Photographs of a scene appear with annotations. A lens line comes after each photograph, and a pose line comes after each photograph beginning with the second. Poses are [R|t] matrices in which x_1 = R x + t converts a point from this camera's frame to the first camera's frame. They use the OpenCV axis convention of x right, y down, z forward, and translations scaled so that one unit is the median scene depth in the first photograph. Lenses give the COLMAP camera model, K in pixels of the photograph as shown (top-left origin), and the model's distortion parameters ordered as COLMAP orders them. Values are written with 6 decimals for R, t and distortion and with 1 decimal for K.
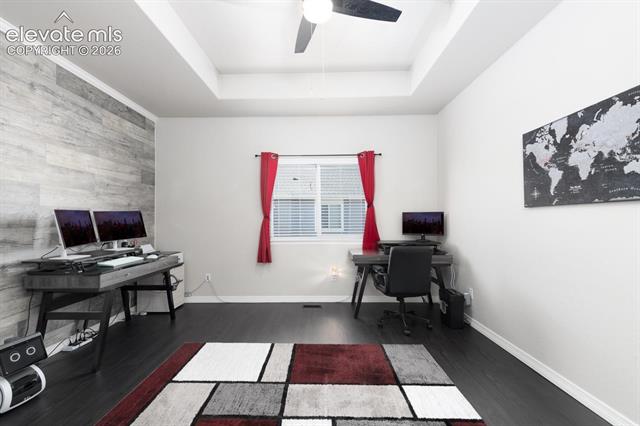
lens RADIAL K [[270.2, 0, 320.0], [0, 270.2, 213.0], [0, 0, 1]] dist [-0.000620, -0.000115]
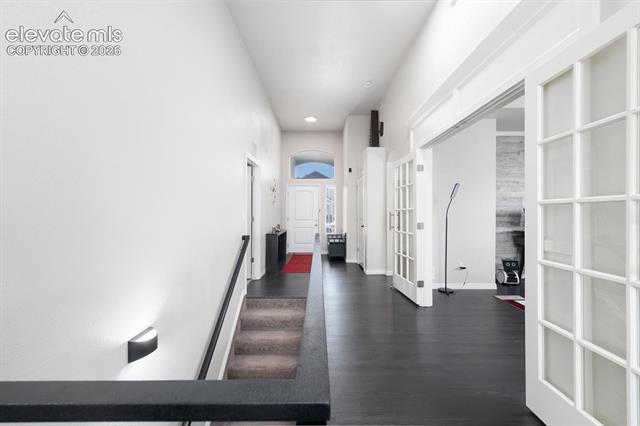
lens RADIAL K [[270.2, 0, 320.0], [0, 270.2, 213.0], [0, 0, 1]] dist [-0.000620, -0.000115]
pose [[0.024160, 0.001022, -0.999708, 1.178624], [0.002839, 0.999995, 0.001091, 0.017927], [0.999704, -0.002864, 0.024157, -0.726229]]
